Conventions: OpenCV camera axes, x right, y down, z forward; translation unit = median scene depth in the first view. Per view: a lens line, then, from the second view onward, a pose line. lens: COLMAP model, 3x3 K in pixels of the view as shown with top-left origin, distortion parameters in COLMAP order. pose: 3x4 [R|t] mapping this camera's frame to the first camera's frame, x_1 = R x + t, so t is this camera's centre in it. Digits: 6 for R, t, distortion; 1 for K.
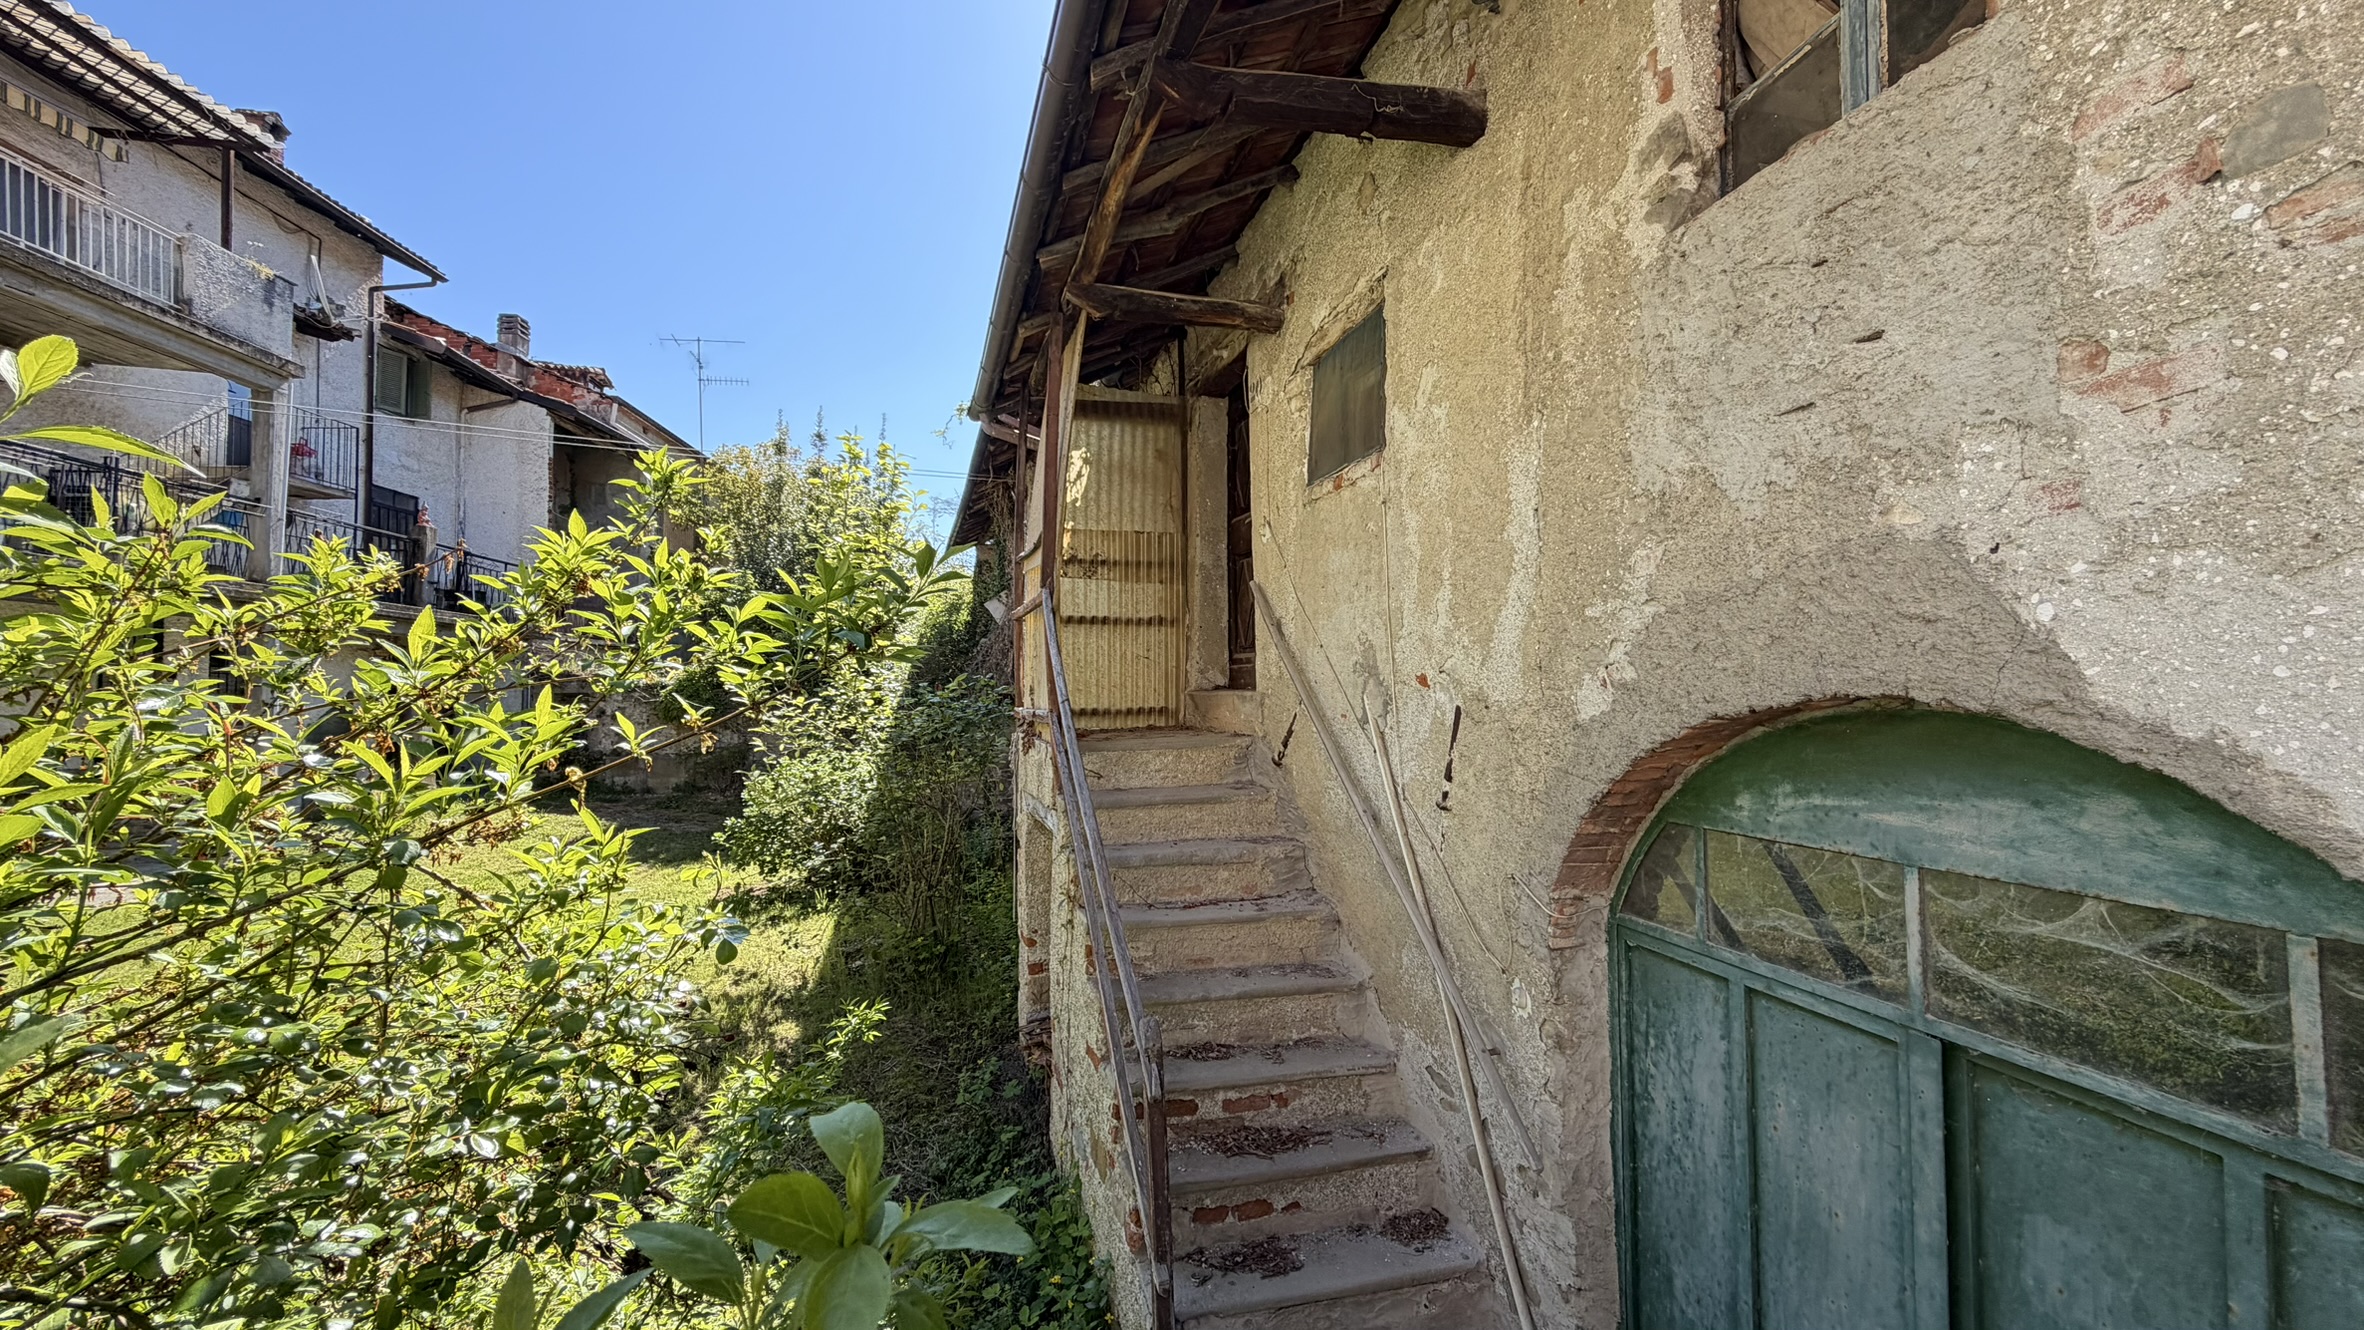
lens RADIAL K [[945.4, 0, 1179.9], [0, 945.4, 663.6], [0, 0, 1]] dist [0.000357, 0.000269]
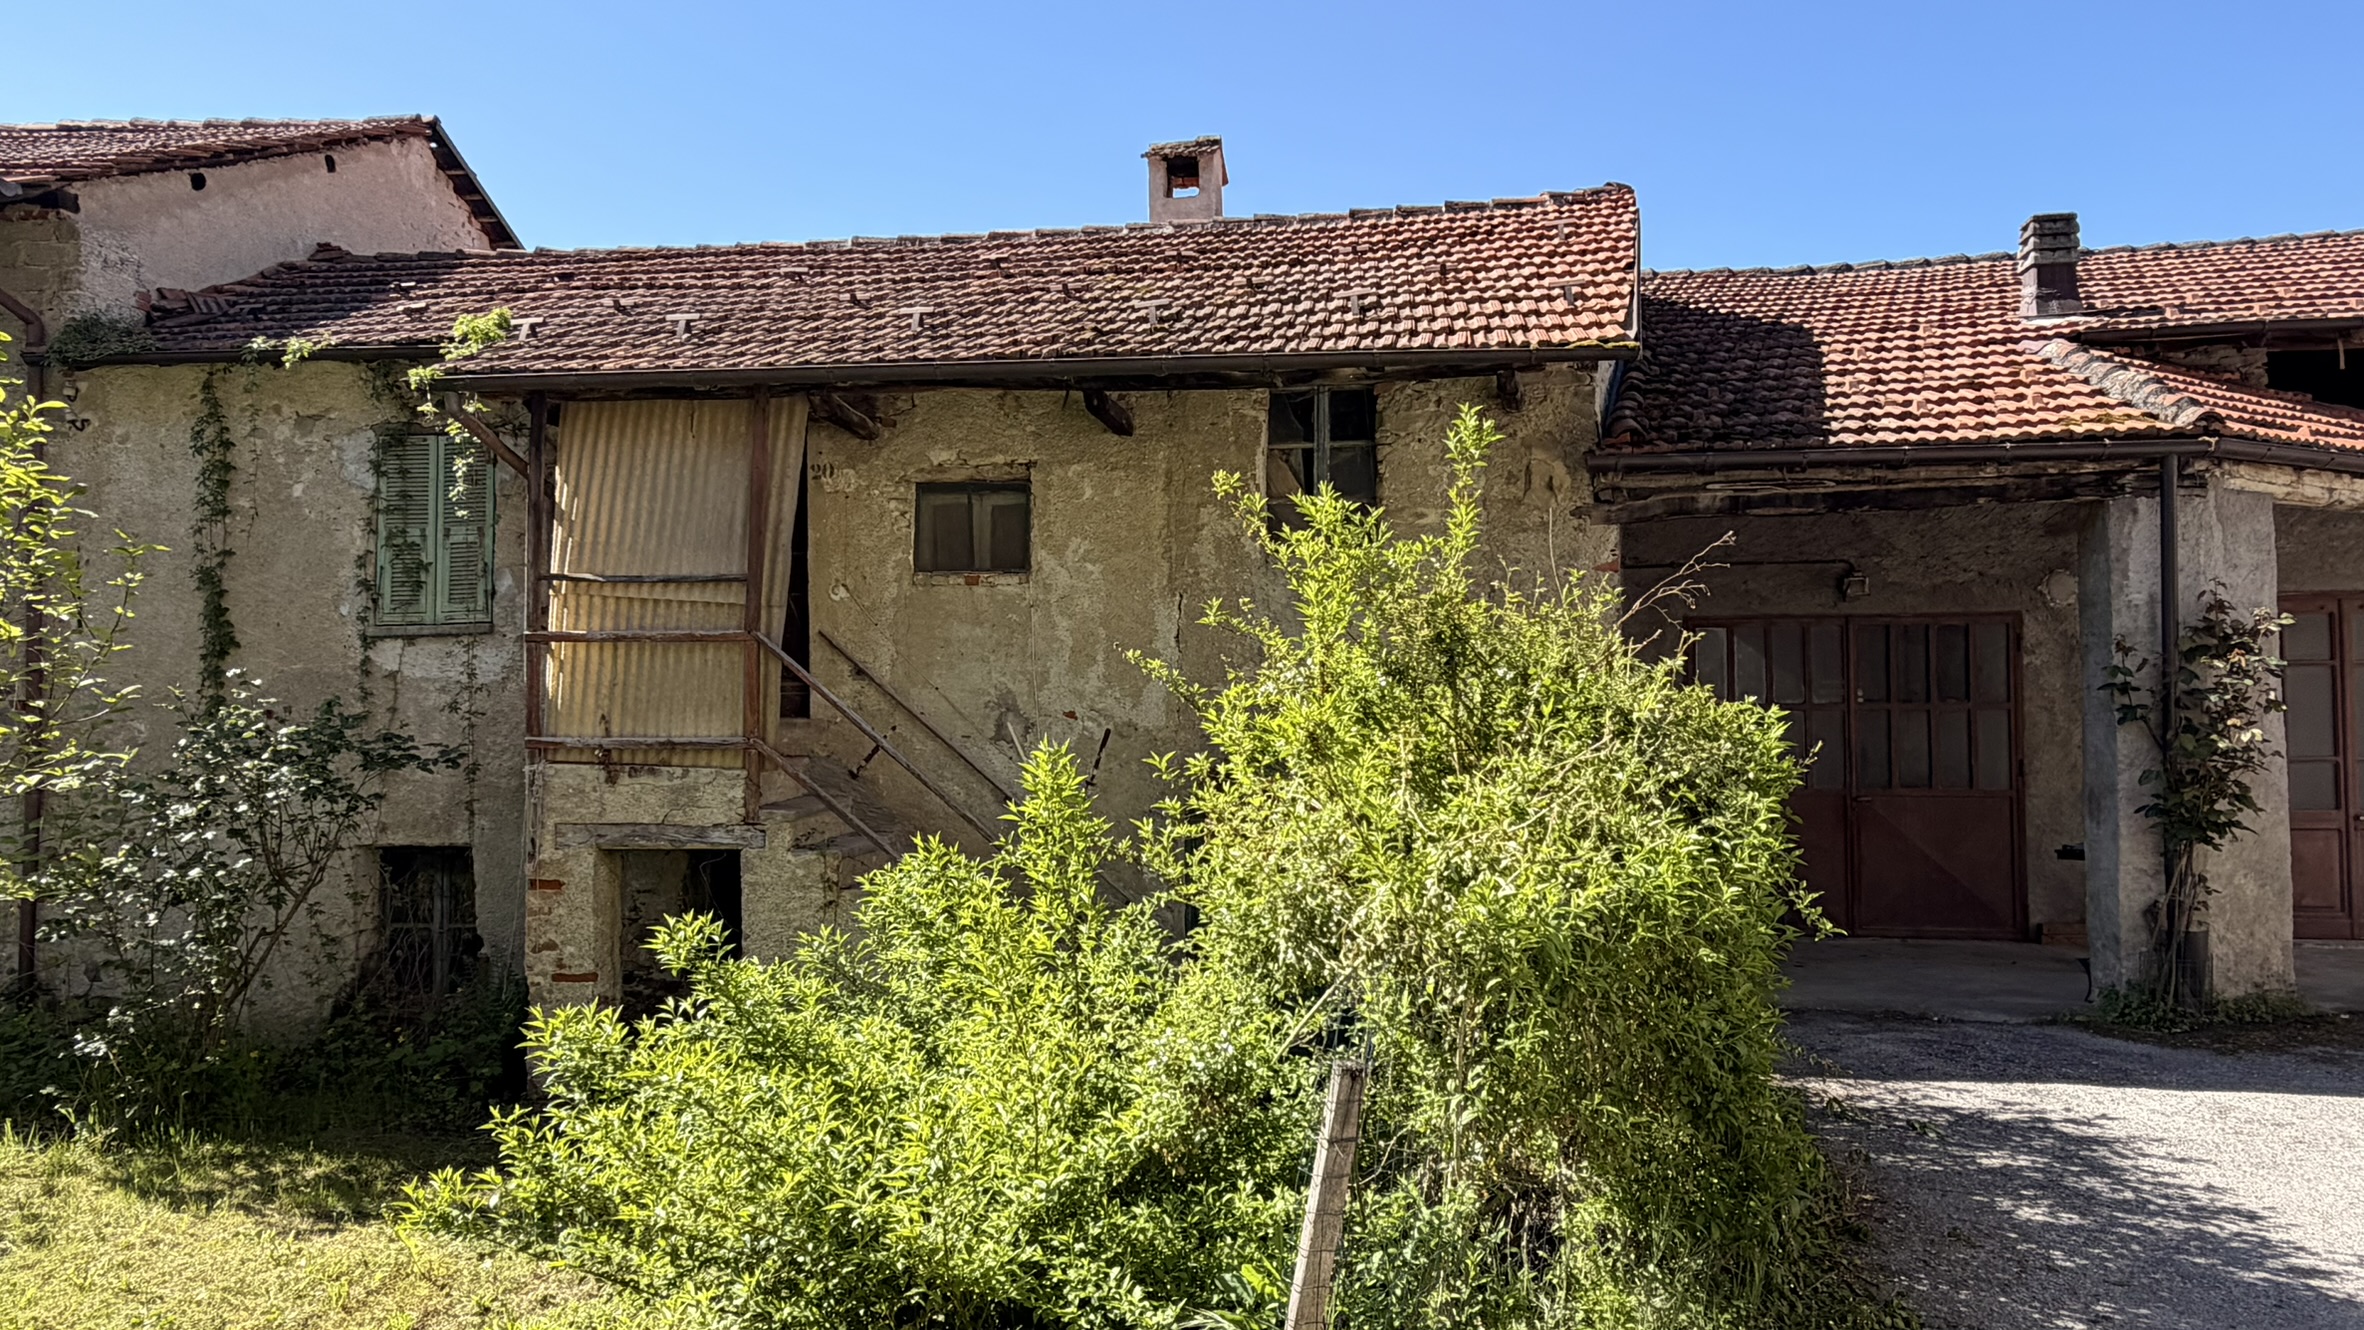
lens RADIAL K [[1519.1, 0, 1183.0], [0, 1519.1, 668.2], [0, 0, 1]] dist [-0.002115, 0.004096]
pose [[0.367918, 0.022334, 0.929590, -2.732291], [-0.034750, 0.999343, -0.010257, -0.055697], [-0.929209, -0.028530, 0.368453, -0.286909]]
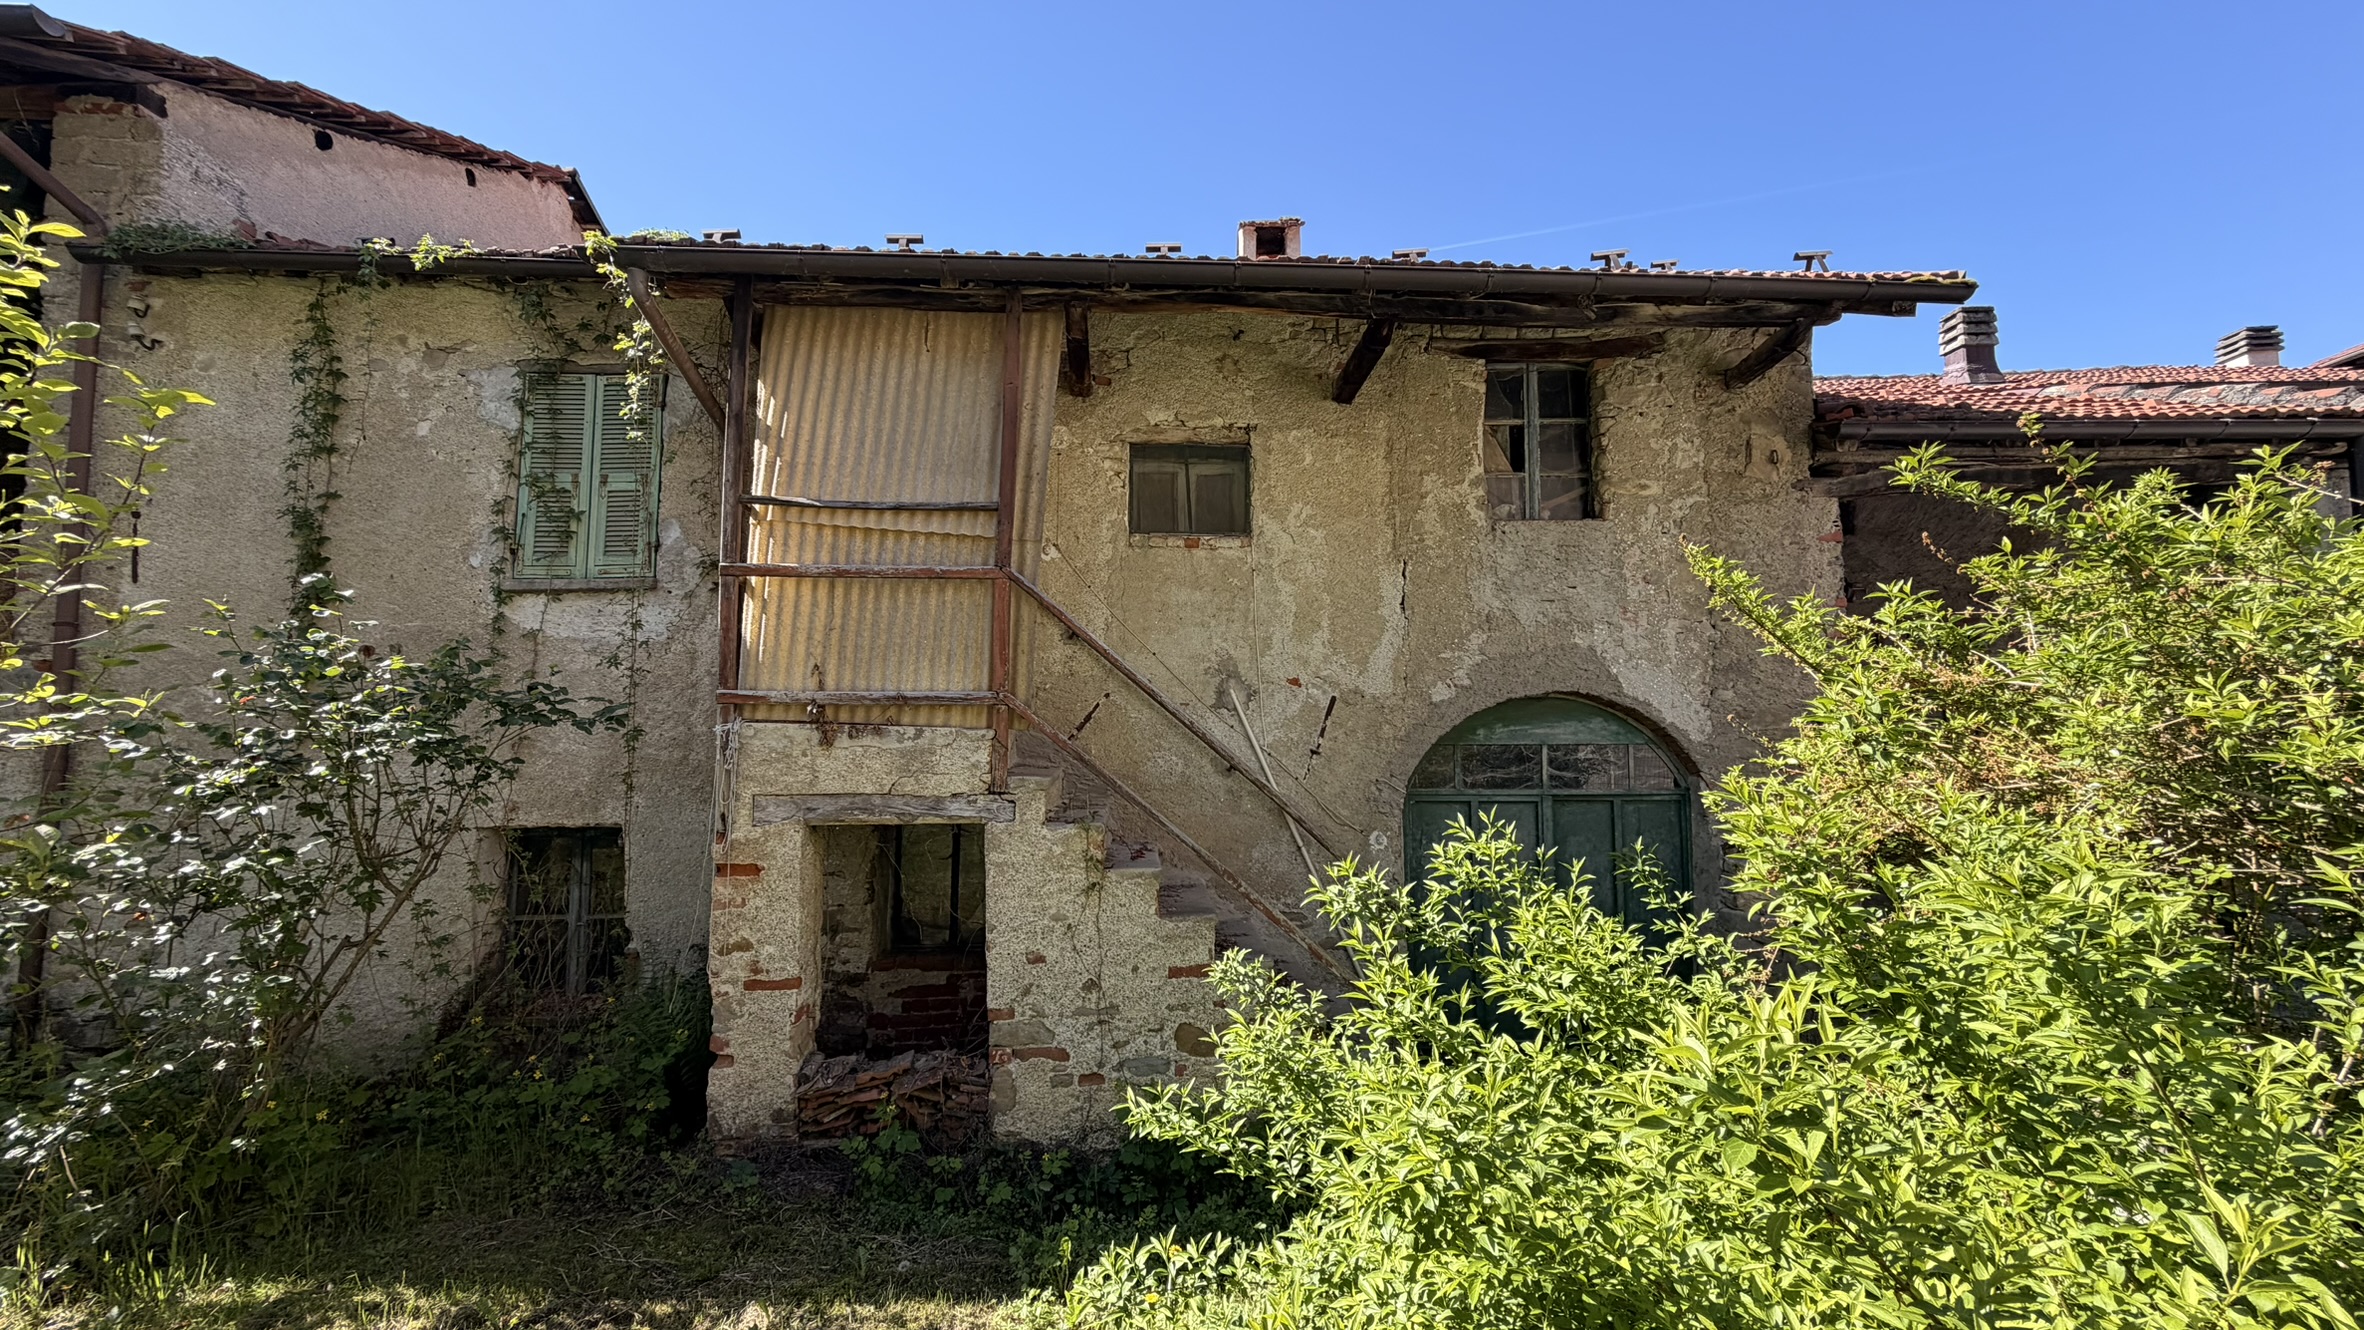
lens RADIAL K [[945.4, 0, 1179.4], [0, 945.4, 666.4], [0, 0, 1]] dist [0.000357, 0.000269]
pose [[0.221999, 0.076394, 0.972050, -1.733755], [-0.036751, 0.996873, -0.069952, 0.140147], [-0.974354, -0.020194, 0.224112, 0.965061]]
